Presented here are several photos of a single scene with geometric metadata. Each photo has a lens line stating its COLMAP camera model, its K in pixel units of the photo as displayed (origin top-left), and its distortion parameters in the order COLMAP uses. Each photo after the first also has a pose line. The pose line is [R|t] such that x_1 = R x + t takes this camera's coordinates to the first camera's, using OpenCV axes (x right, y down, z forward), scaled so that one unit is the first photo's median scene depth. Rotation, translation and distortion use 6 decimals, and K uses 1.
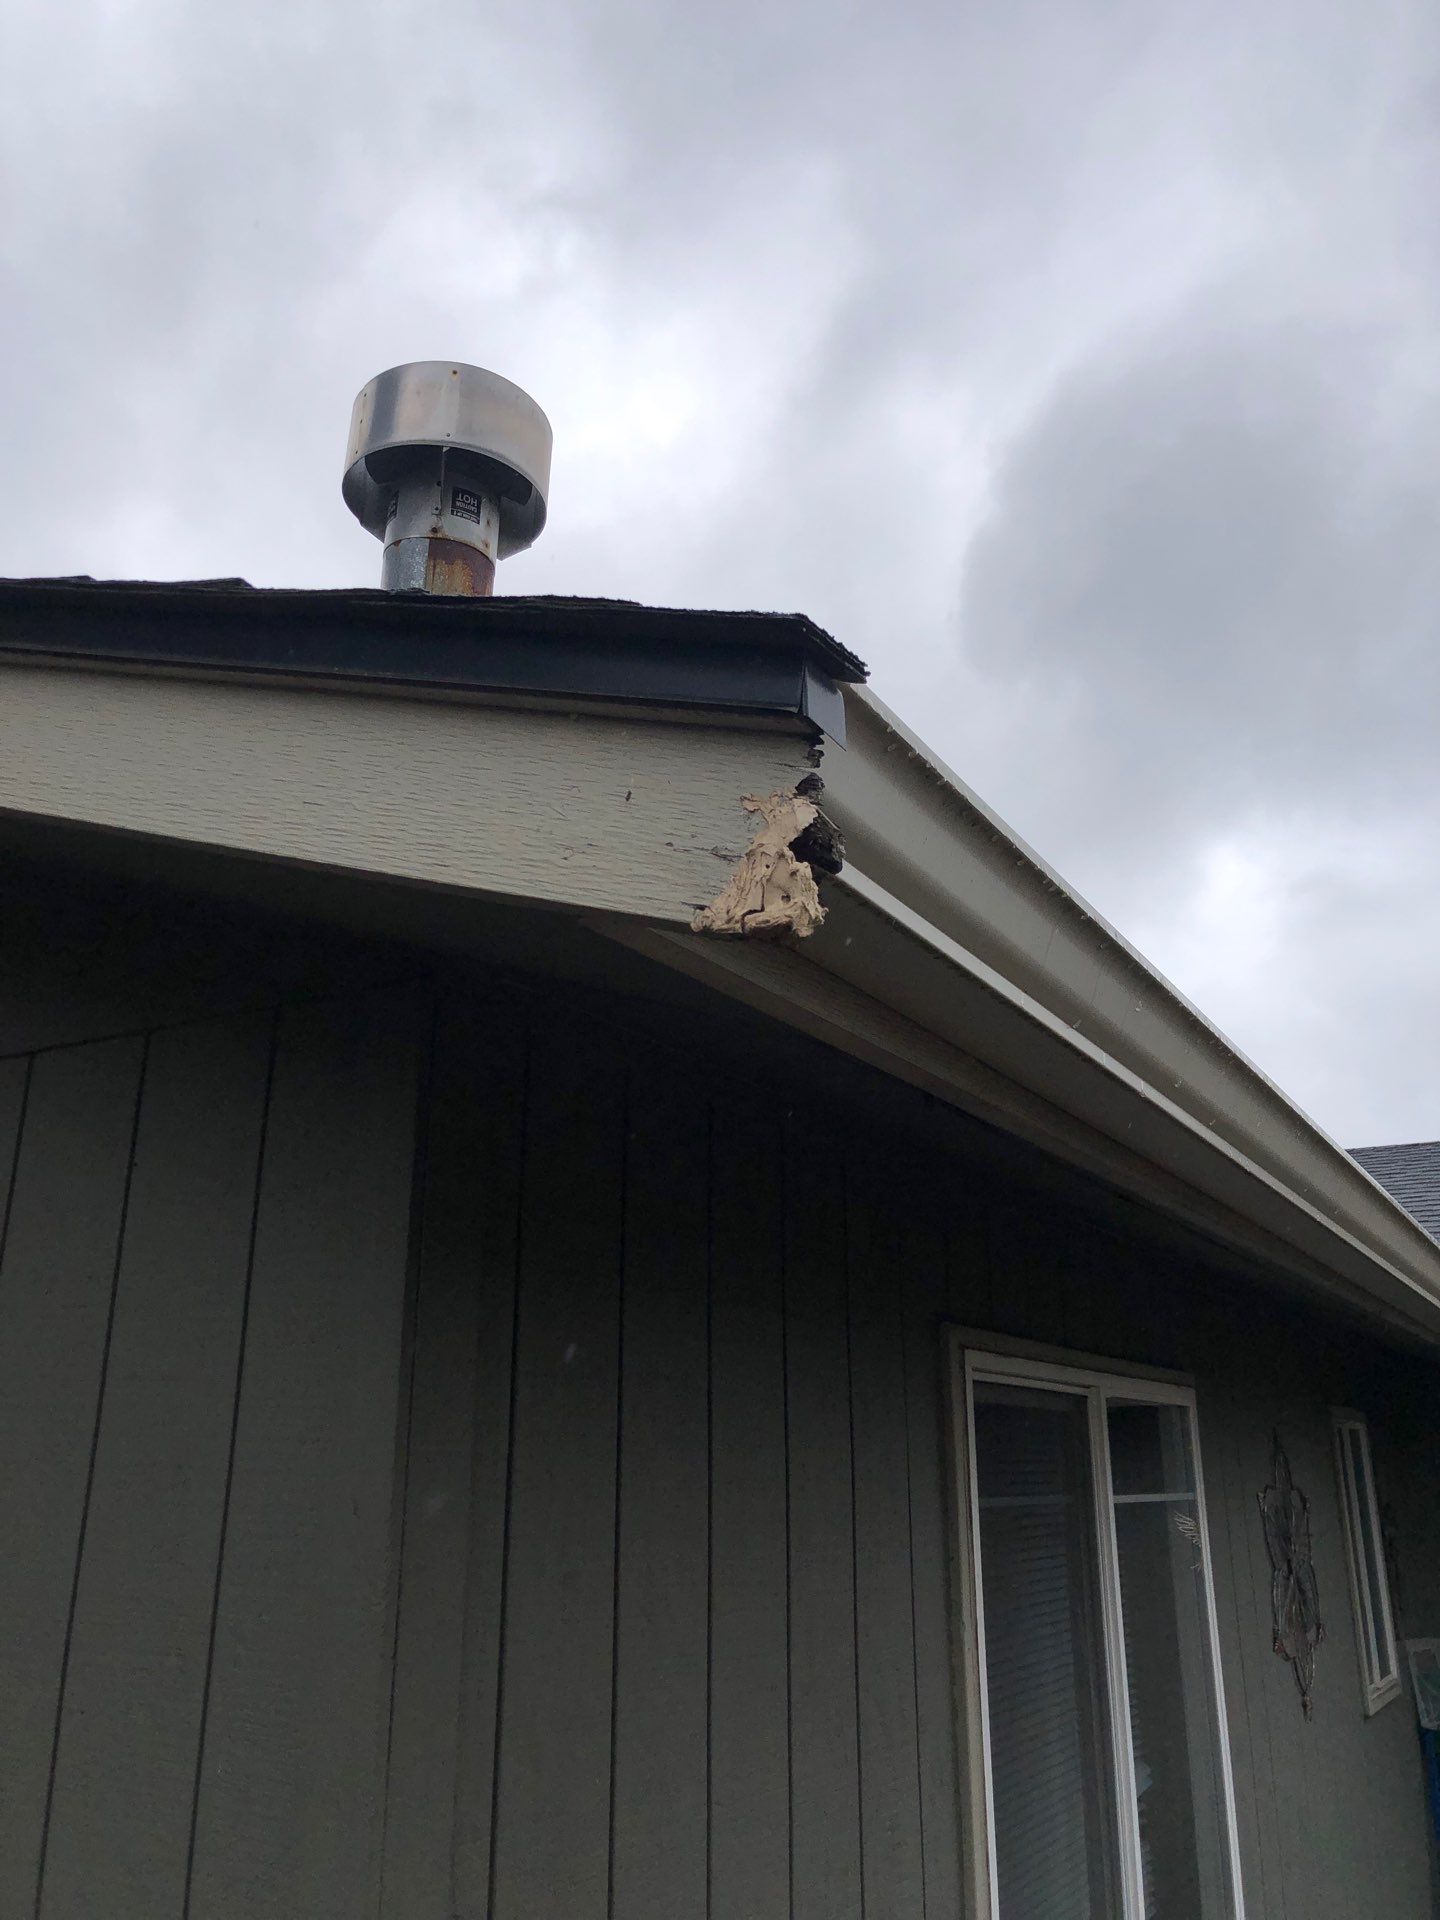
lens RADIAL K [[1550.1, 0, 719.3], [0, 1550.1, 931.5], [0, 0, 1]] dist [0.000432, 0.010169]
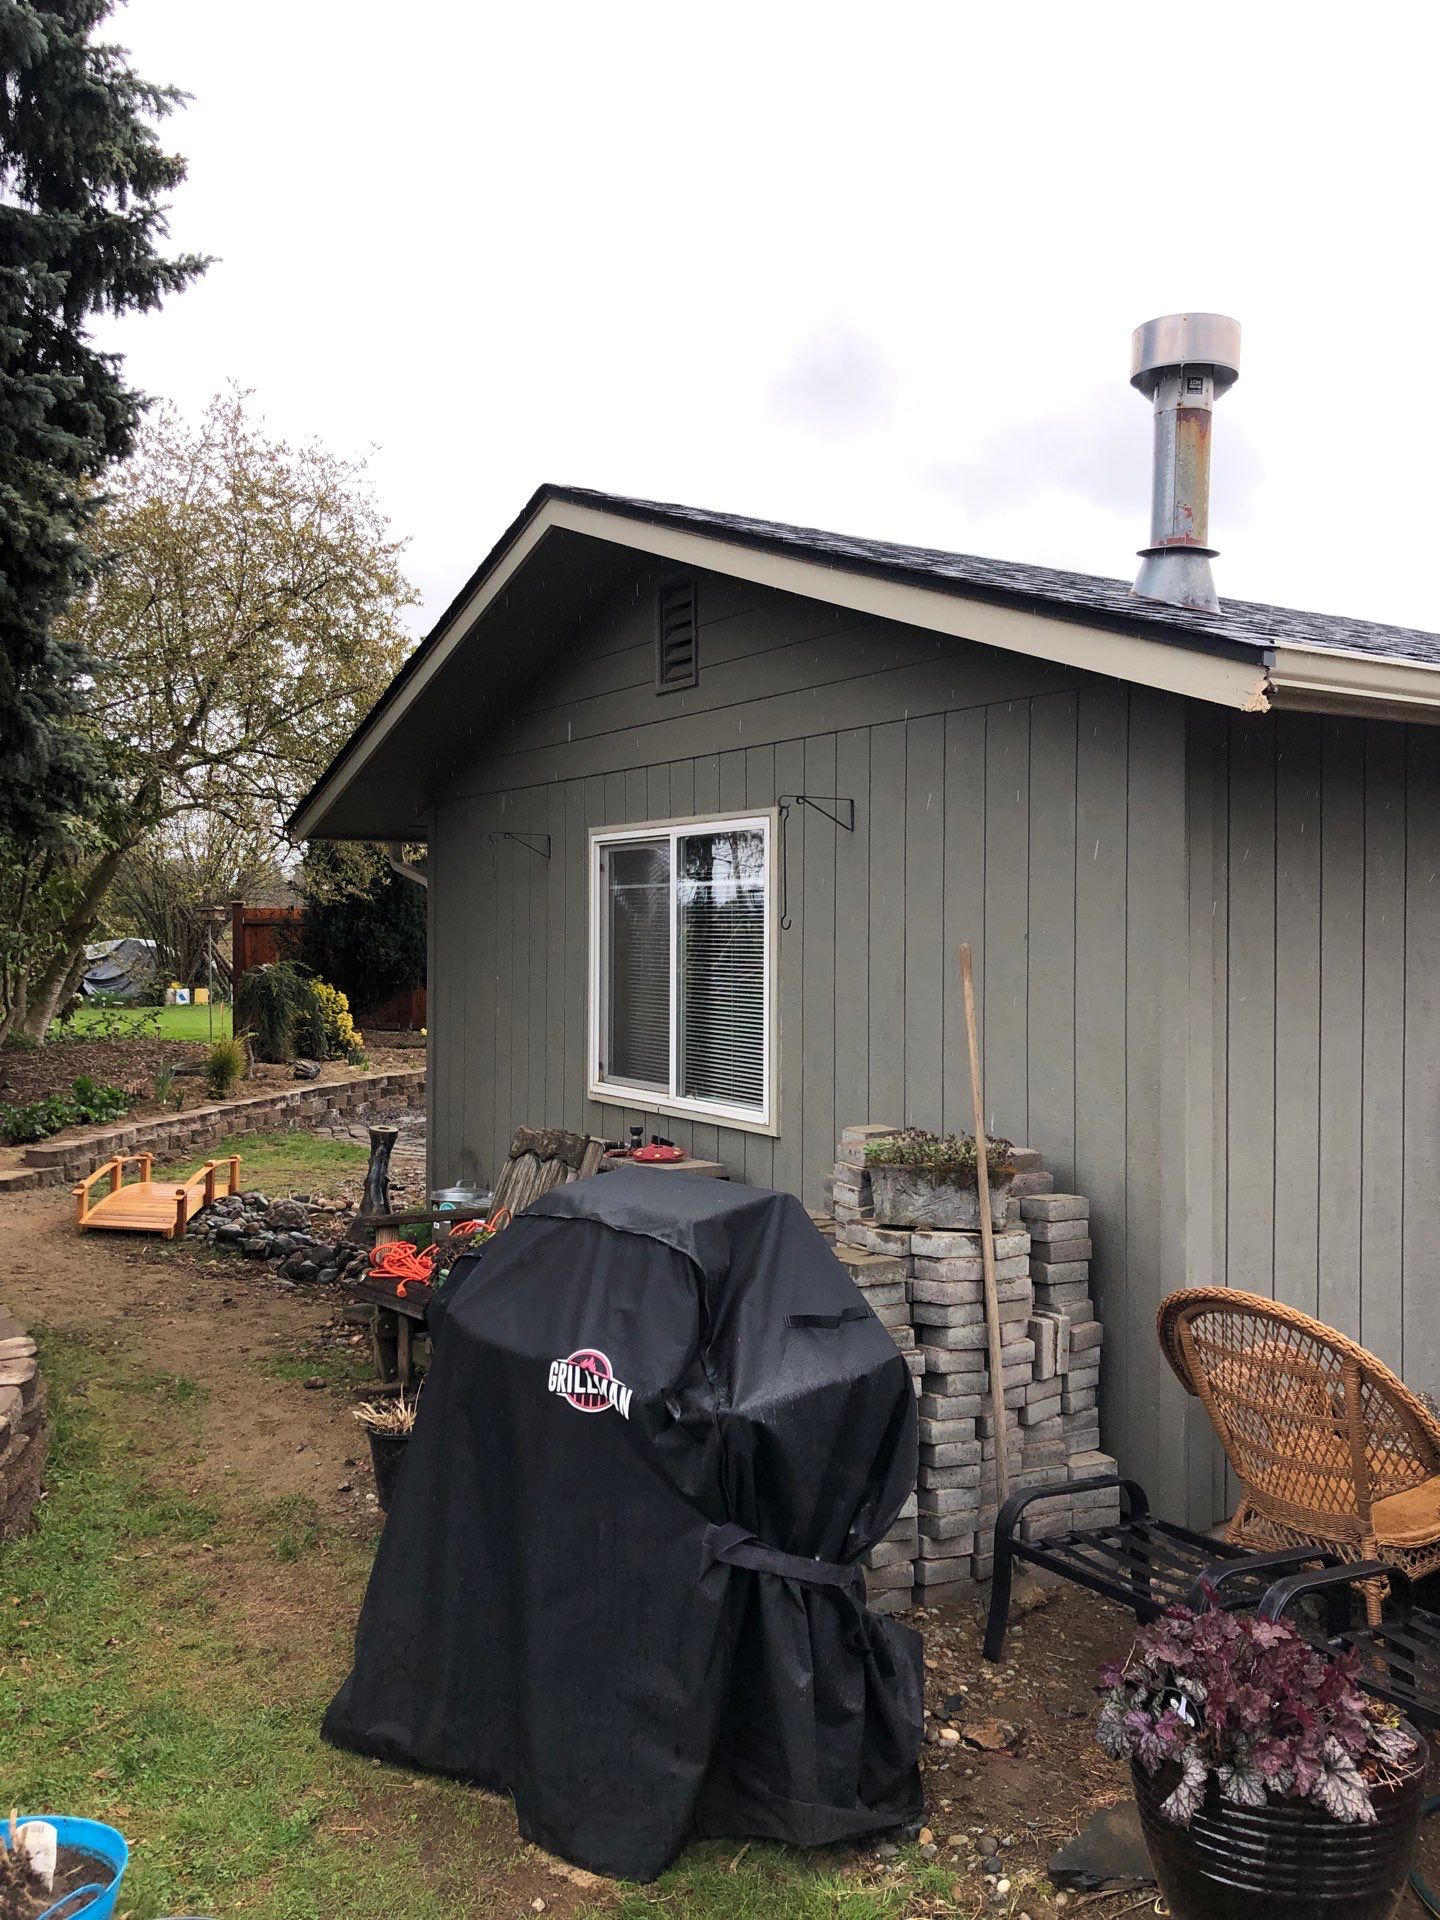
lens RADIAL K [[1550.9, 0, 719.7], [0, 1550.9, 926.4], [0, 0, 1]] dist [-0.008146, 0.000646]
pose [[0.878618, 0.006759, -0.477478, 0.243894], [0.150526, 0.945003, 0.290363, -0.285988], [0.453180, -0.326991, 0.829279, -1.101333]]
